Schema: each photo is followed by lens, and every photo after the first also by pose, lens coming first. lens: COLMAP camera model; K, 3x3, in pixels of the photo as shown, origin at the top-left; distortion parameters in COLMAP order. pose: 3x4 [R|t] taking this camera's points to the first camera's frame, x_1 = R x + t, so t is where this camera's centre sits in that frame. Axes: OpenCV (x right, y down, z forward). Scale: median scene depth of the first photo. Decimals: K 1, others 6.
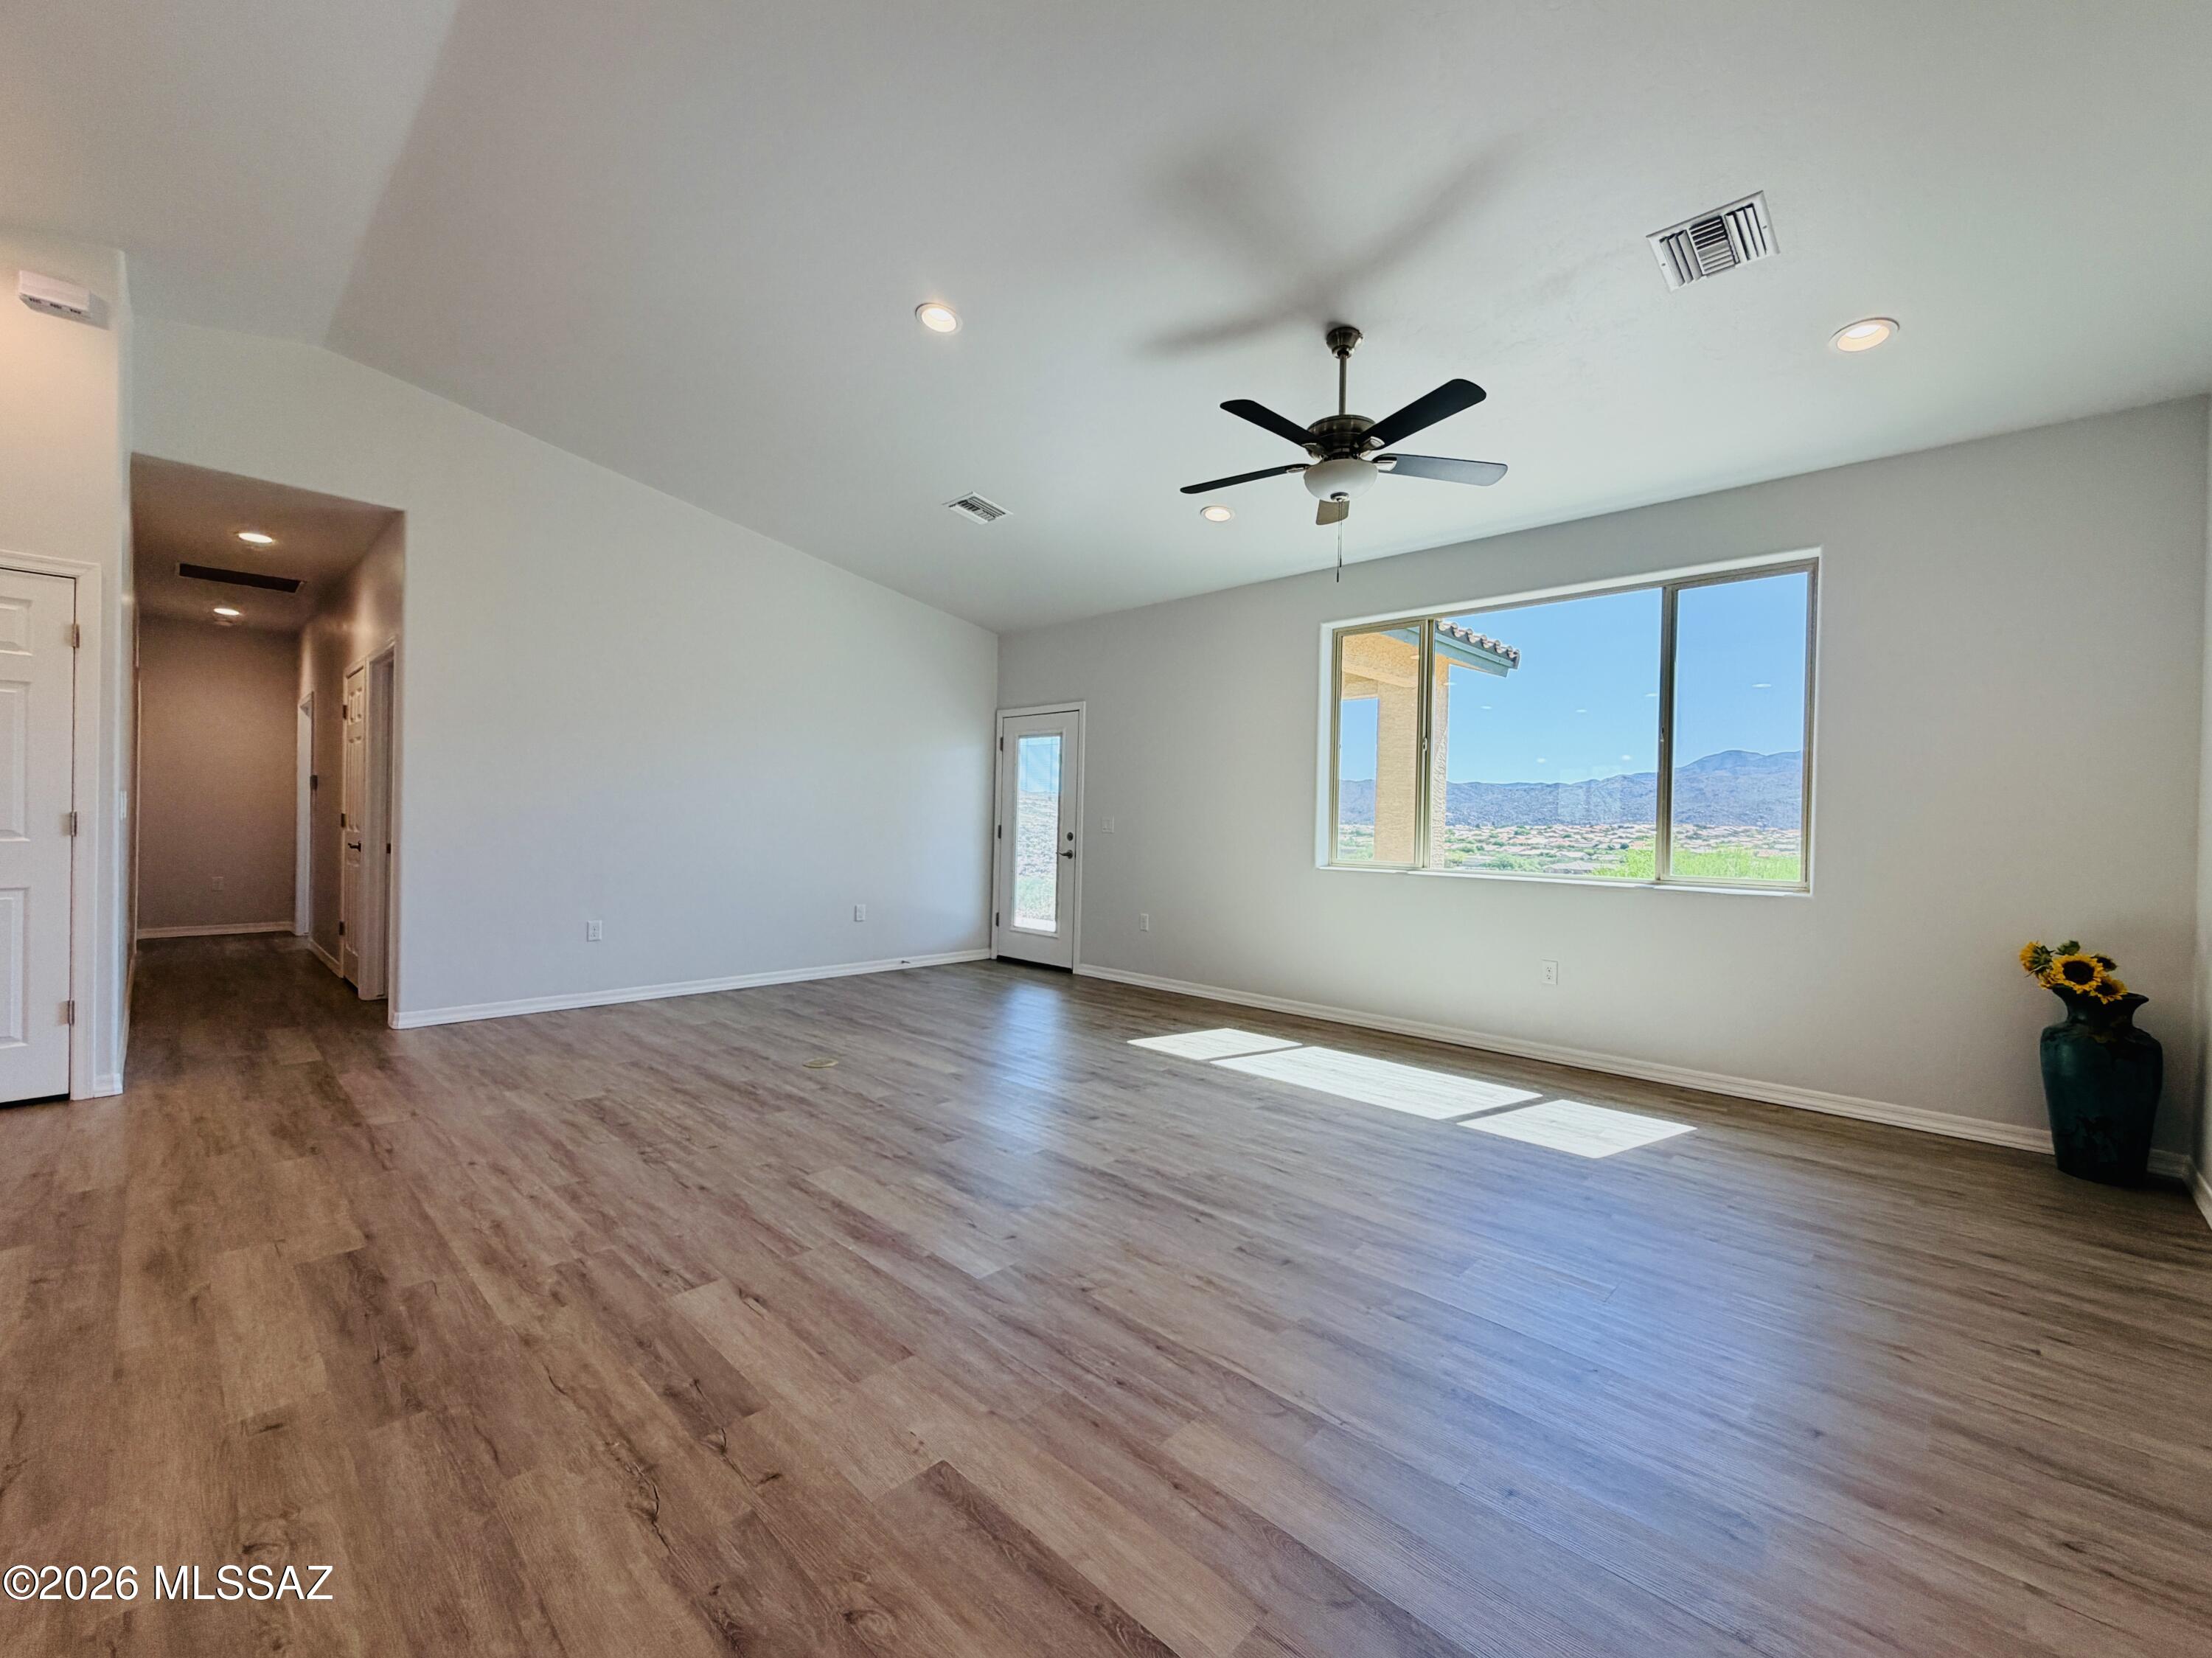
lens RADIAL K [[916.9, 0, 1106.0], [0, 916.9, 829.0], [0, 0, 1]] dist [-0.001694, -0.000177]
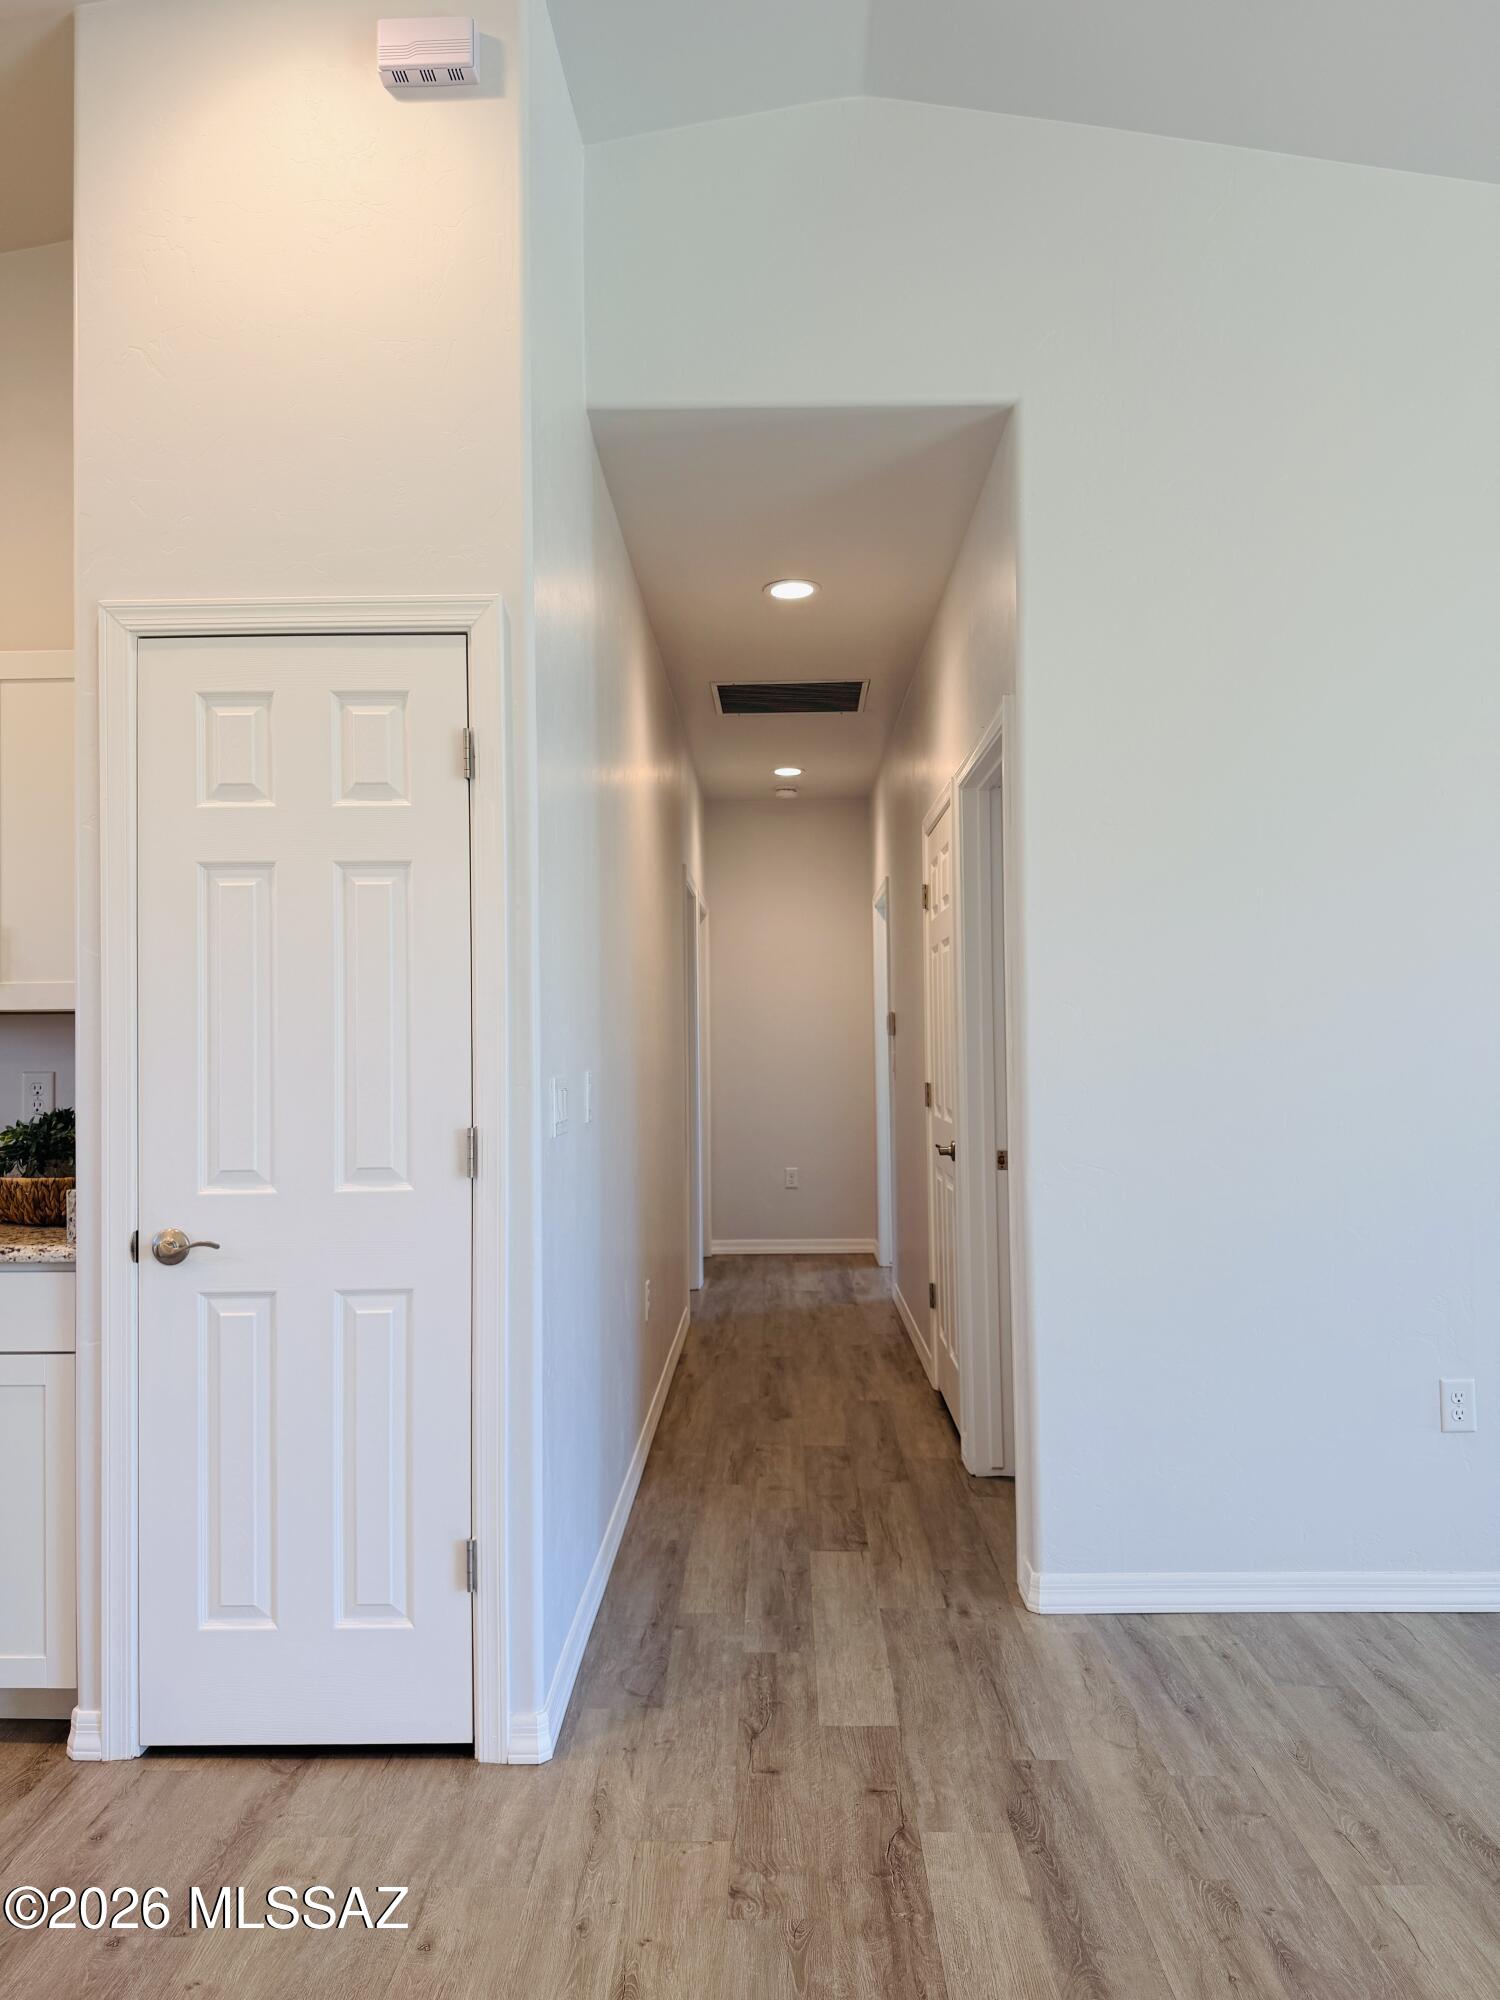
lens RADIAL K [[1391.0, 0, 750.0], [0, 1391.0, 1000.0], [0, 0, 1]] dist [0.037463, -0.051077]
pose [[0.676394, -0.050477, -0.734809, -0.339560], [0.019599, 0.998529, -0.050552, -0.030316], [0.736279, 0.019792, 0.676388, 0.417095]]
